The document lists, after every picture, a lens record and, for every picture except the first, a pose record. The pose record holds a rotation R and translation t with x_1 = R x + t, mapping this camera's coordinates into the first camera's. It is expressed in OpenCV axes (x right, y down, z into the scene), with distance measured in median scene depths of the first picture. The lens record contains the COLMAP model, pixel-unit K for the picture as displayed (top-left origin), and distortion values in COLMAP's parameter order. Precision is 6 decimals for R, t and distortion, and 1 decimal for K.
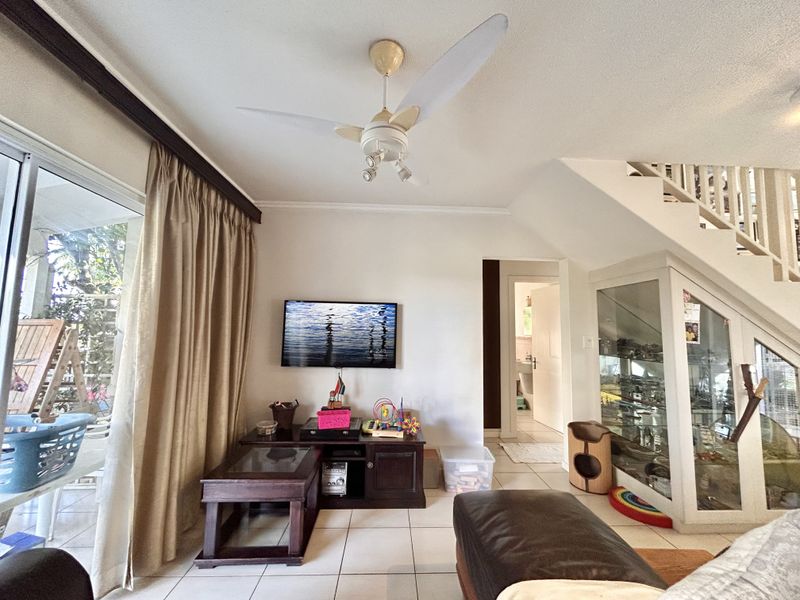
lens RADIAL K [[319.3, 0, 401.9], [0, 319.3, 305.3], [0, 0, 1]] dist [-0.000095, -0.000005]
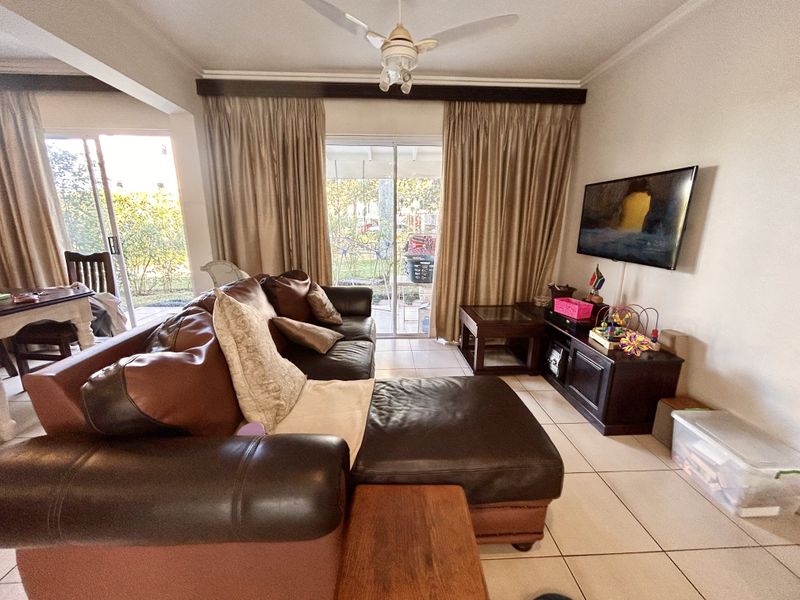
lens RADIAL K [[326.0, 0, 400.0], [0, 326.0, 300.0], [0, 0, 1]] dist [-0.000115, -0.000148]
pose [[-0.003914, 0.219930, -0.975508, 0.726019], [0.087902, 0.971815, 0.218745, 0.061494], [0.996121, -0.084893, -0.023136, 0.470032]]
